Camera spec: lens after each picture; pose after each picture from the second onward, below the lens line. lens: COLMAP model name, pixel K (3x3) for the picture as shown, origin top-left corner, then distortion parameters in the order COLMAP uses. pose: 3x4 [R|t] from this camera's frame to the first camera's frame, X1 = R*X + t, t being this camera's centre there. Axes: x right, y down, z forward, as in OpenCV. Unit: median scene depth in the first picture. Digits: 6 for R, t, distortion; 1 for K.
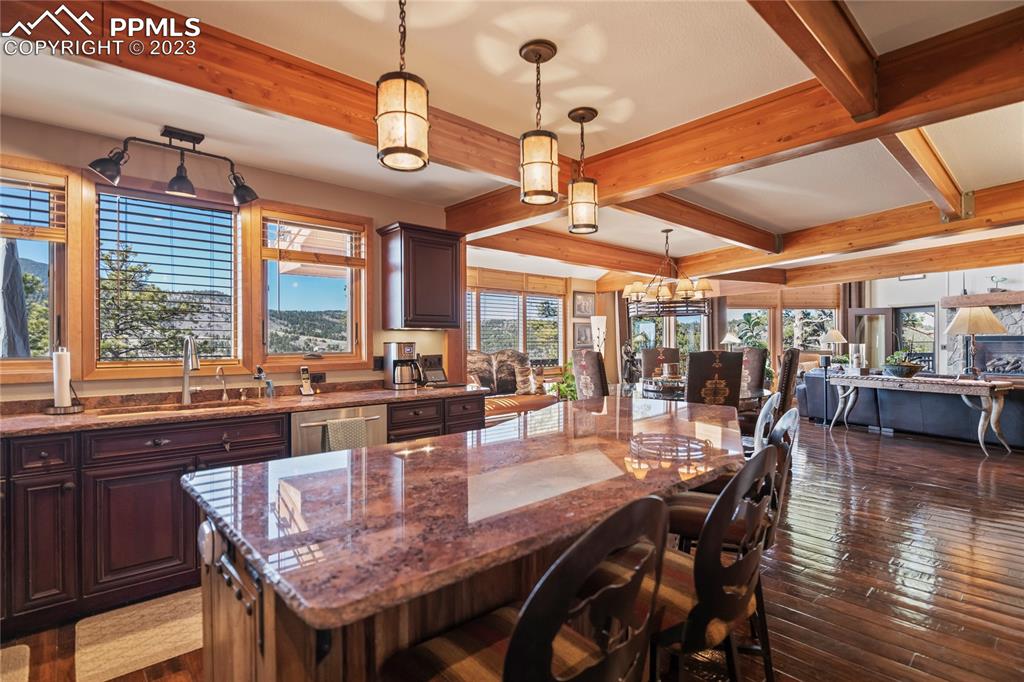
lens RADIAL K [[508.0, 0, 513.4], [0, 508.0, 343.3], [0, 0, 1]] dist [-0.004672, -0.000304]
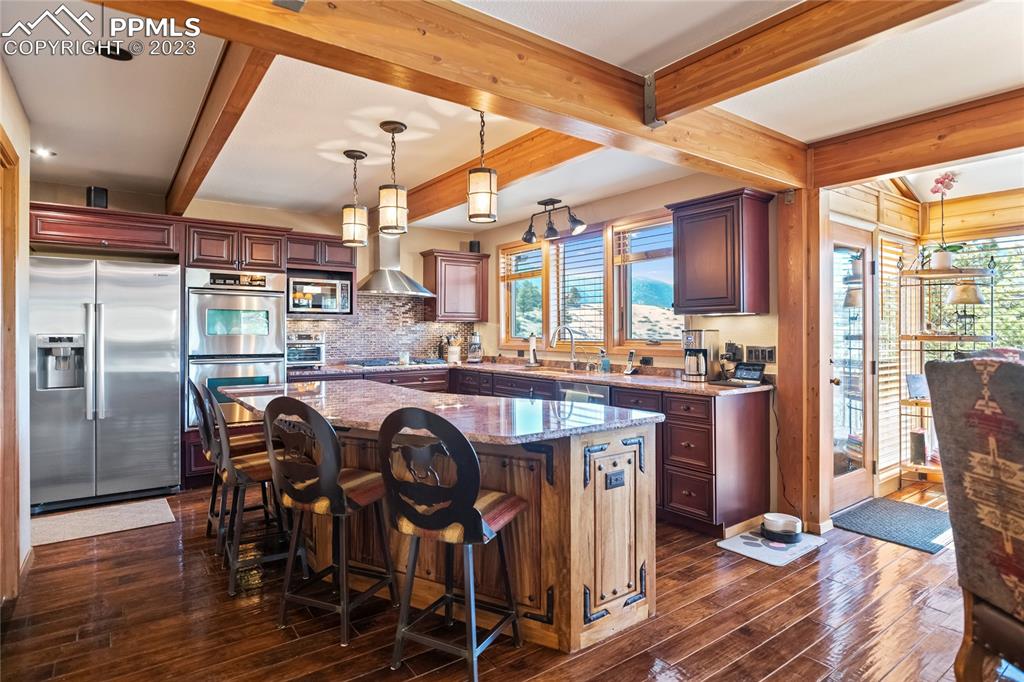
lens RADIAL K [[548.6, 0, 513.0], [0, 548.6, 333.5], [0, 0, 1]] dist [-0.000375, 0.000886]
pose [[-0.116552, 0.009243, -0.993142, 1.027489], [-0.001475, 0.999954, 0.009479, -0.005949], [0.993184, 0.002570, -0.116533, 1.008687]]
